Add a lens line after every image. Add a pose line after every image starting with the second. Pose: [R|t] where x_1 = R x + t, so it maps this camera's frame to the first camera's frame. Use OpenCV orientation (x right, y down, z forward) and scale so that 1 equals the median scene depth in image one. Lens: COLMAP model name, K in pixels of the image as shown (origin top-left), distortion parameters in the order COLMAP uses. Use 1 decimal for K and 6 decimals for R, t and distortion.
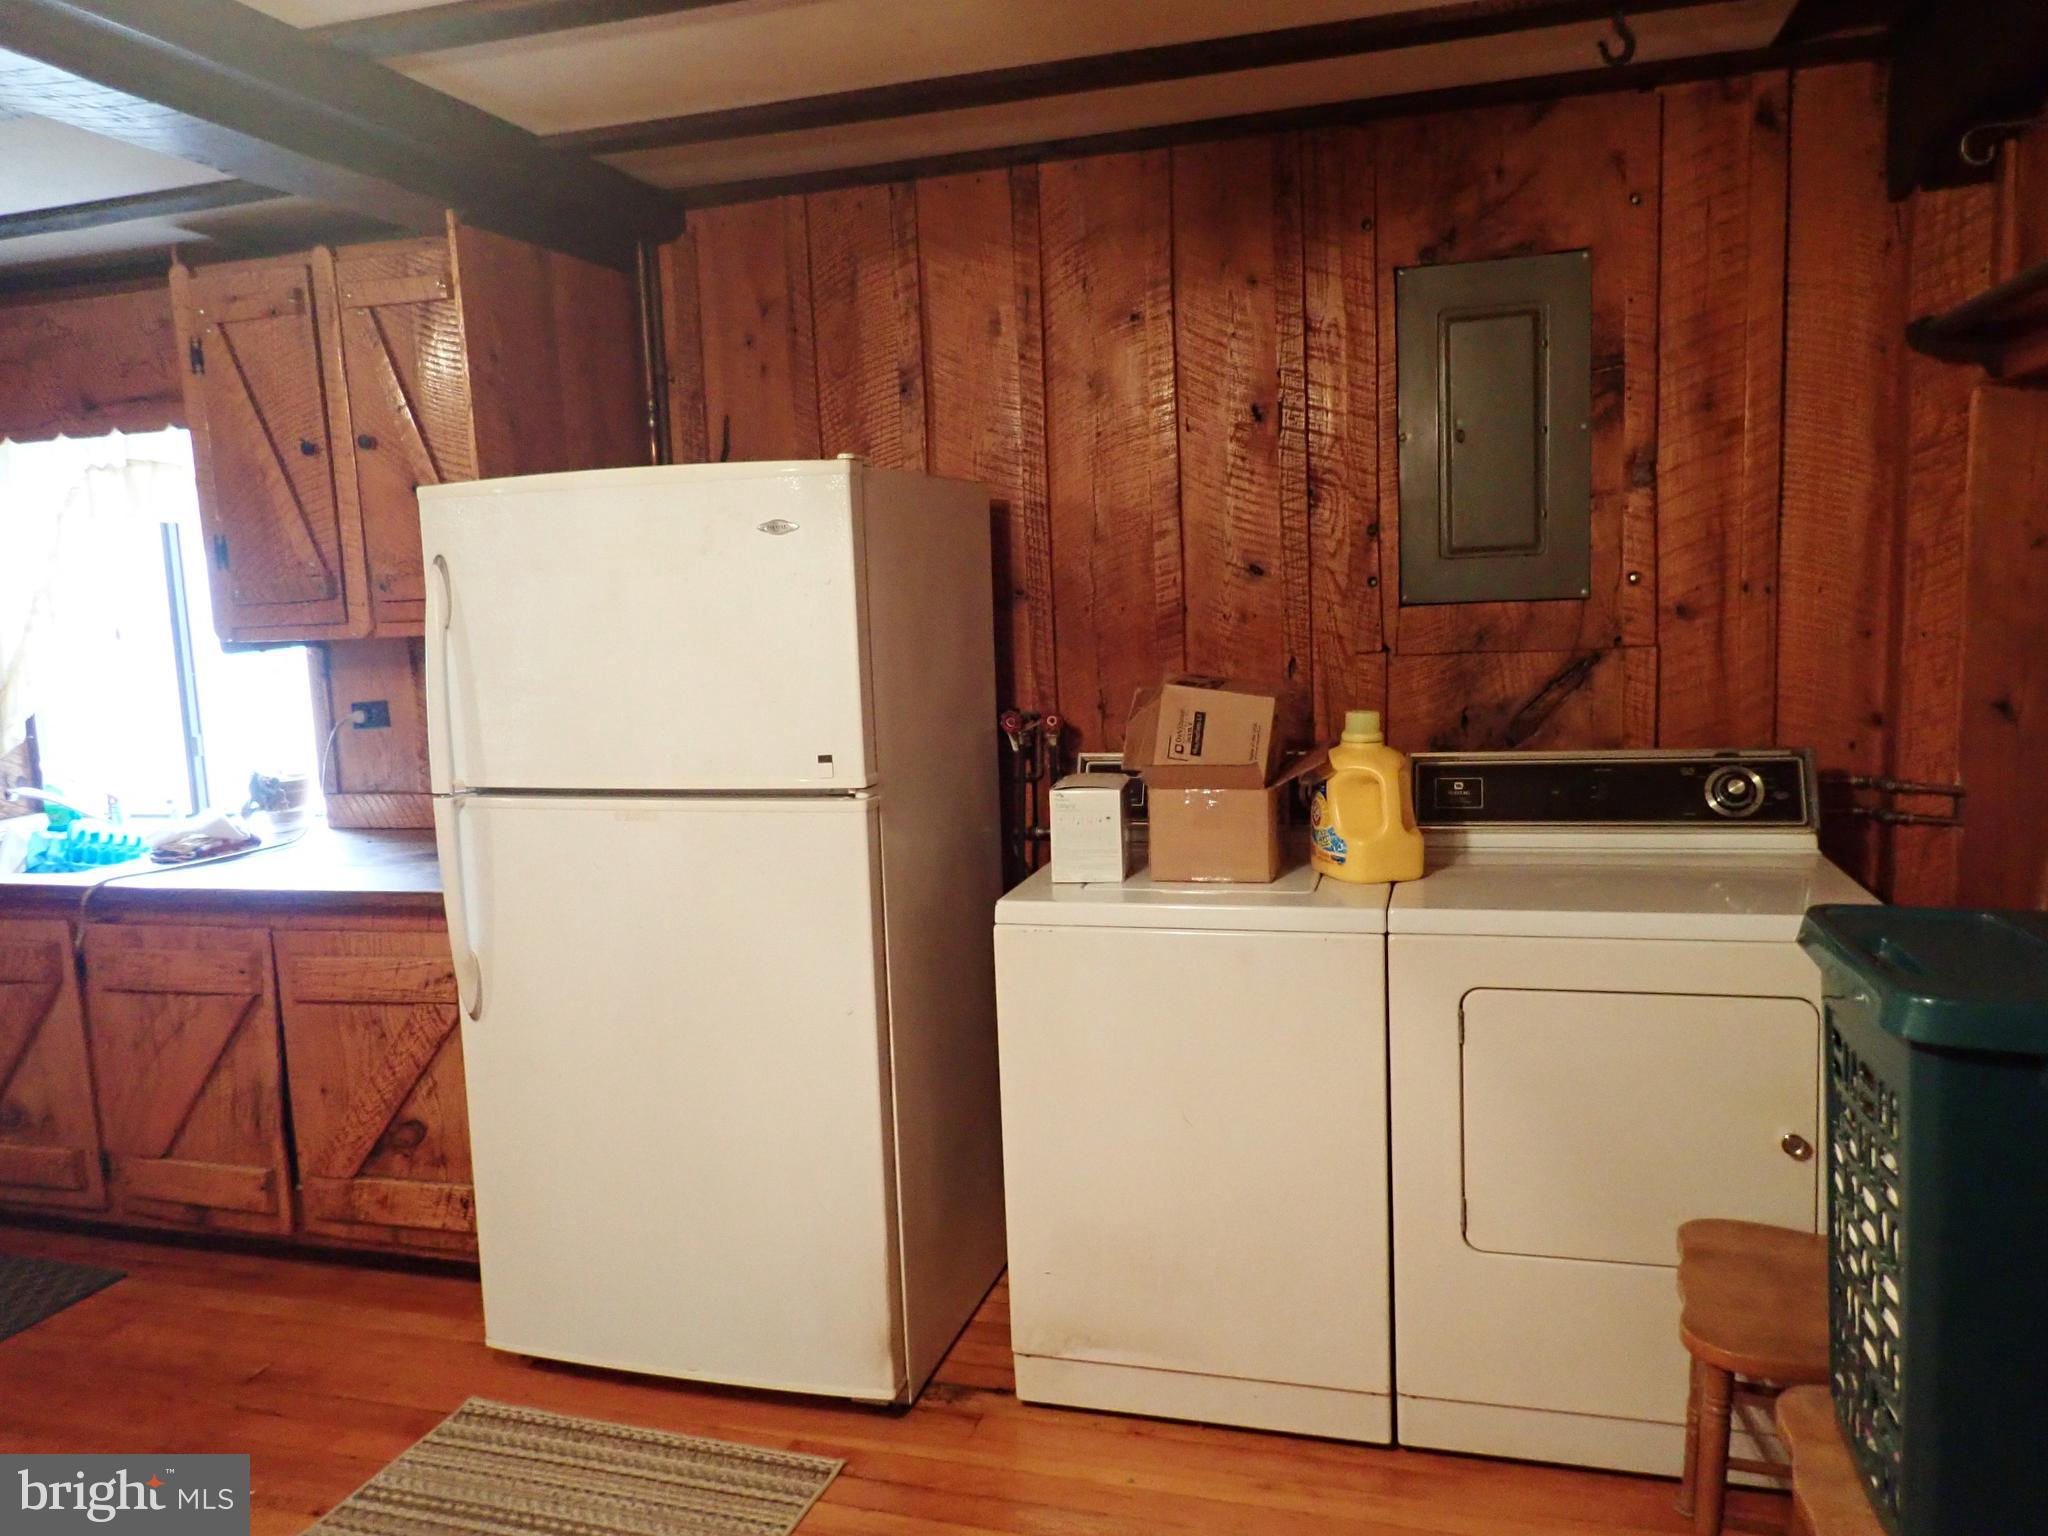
lens RADIAL K [[1518.6, 0, 1007.1], [0, 1518.6, 764.1], [0, 0, 1]] dist [0.008637, -0.014349]
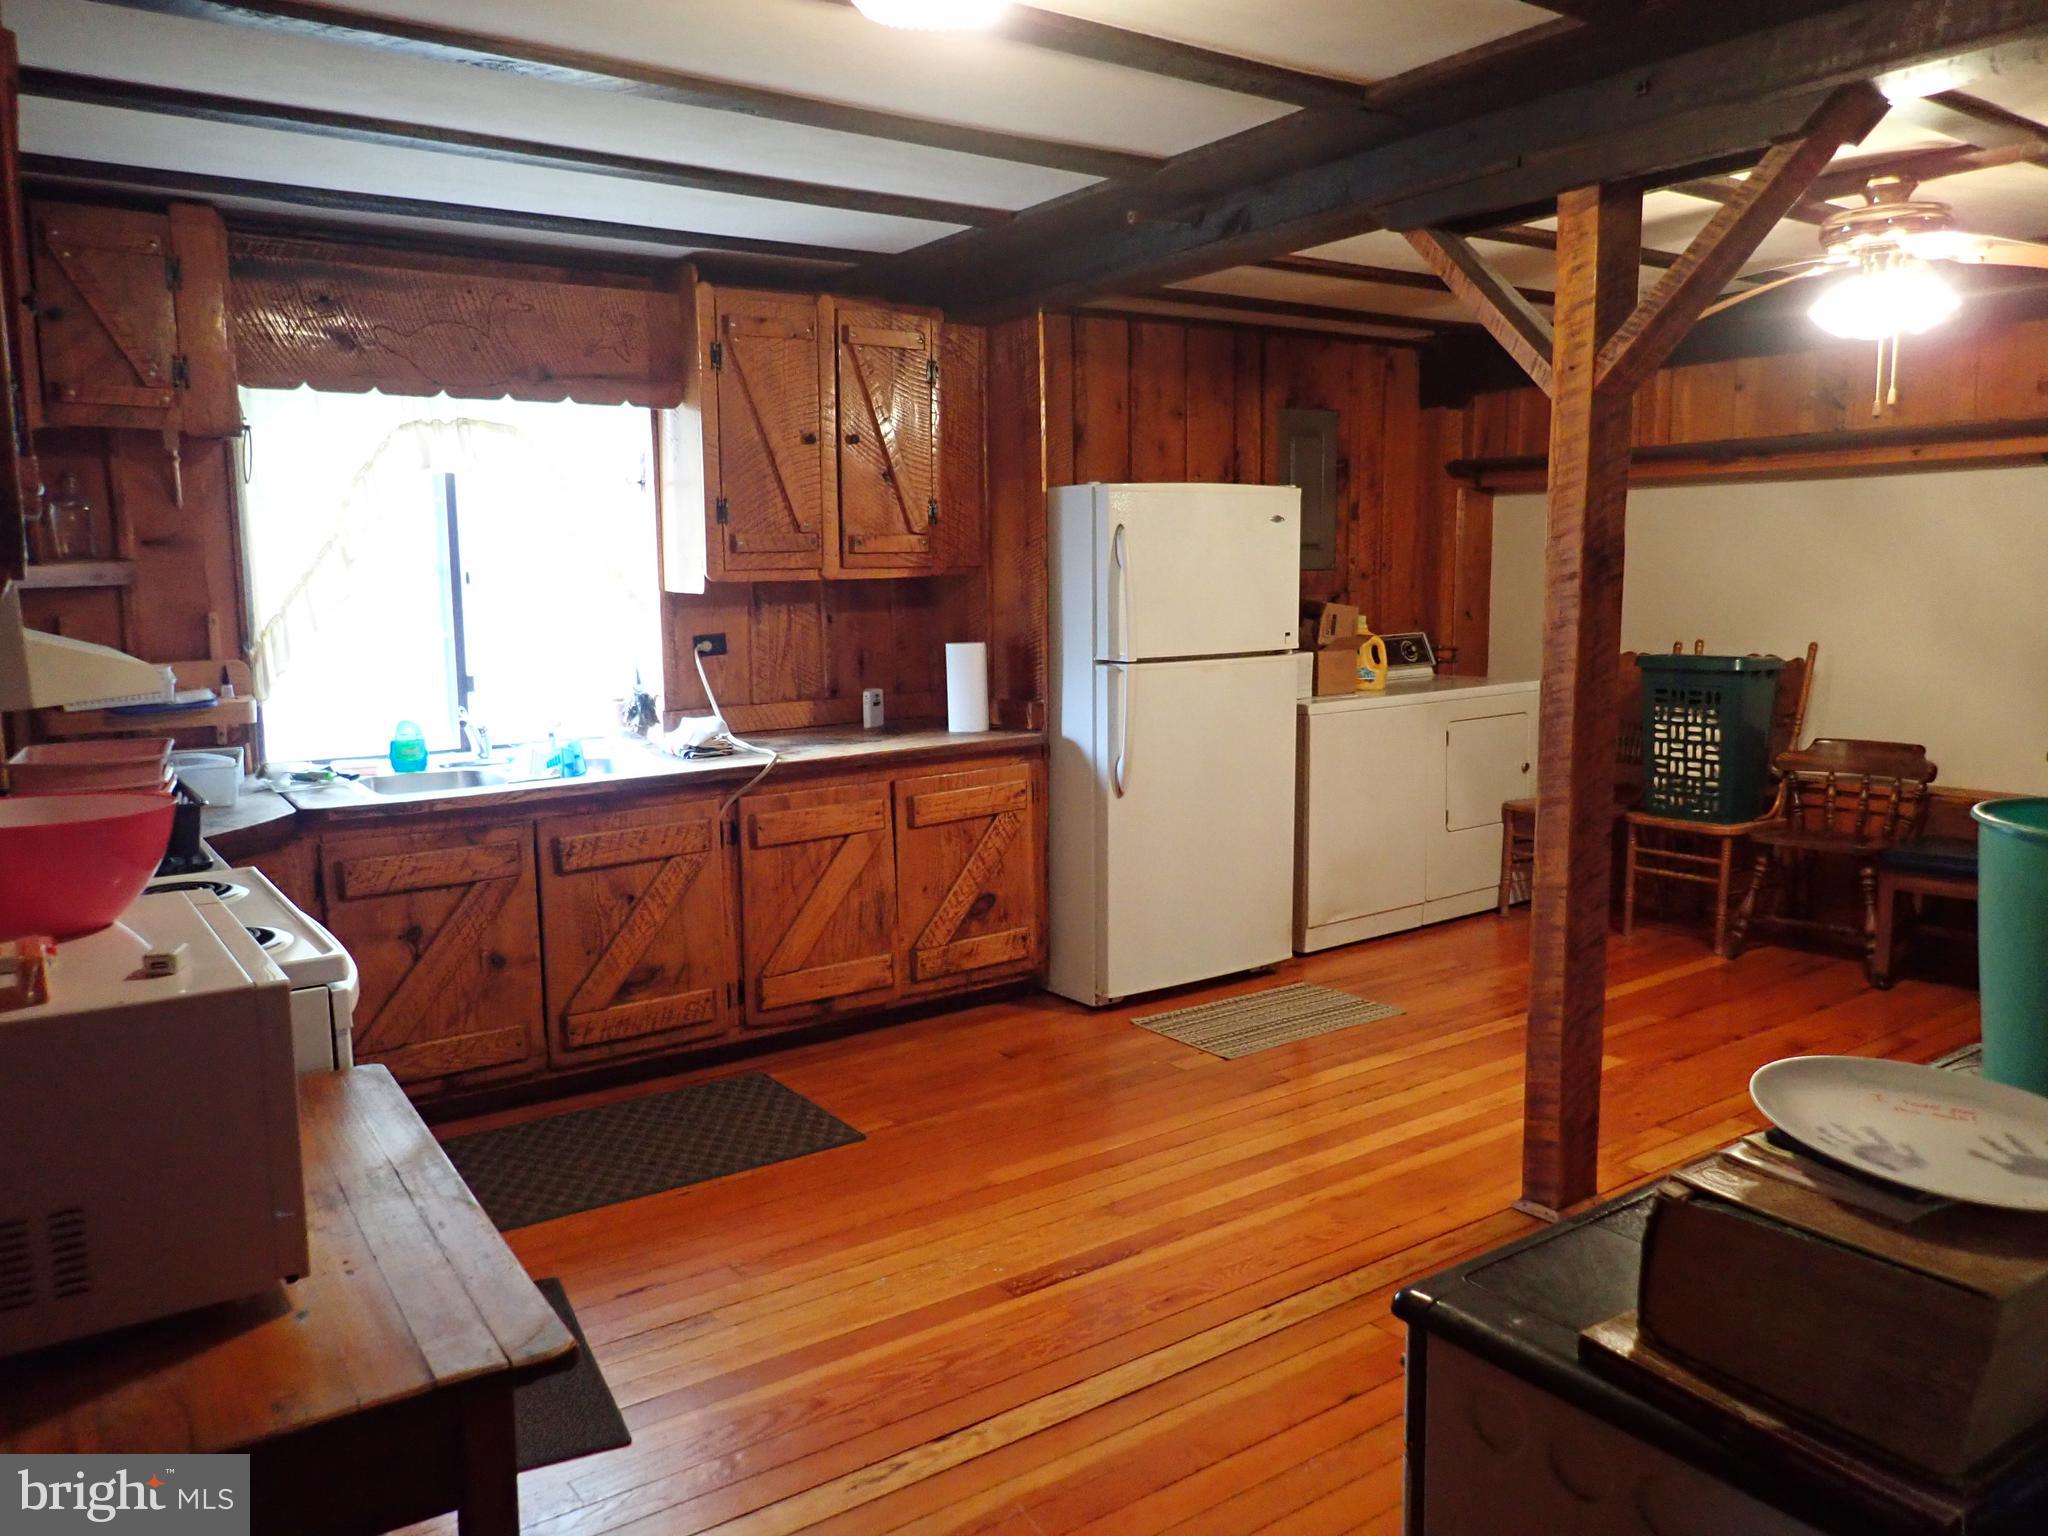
lens RADIAL K [[1518.6, 0, 1008.7], [0, 1518.6, 765.2], [0, 0, 1]] dist [0.008637, -0.014349]
pose [[0.609607, -0.075512, 0.789099, -1.517462], [0.085947, 0.995880, 0.028903, 0.061906], [-0.788031, 0.050202, 0.613586, 0.042731]]
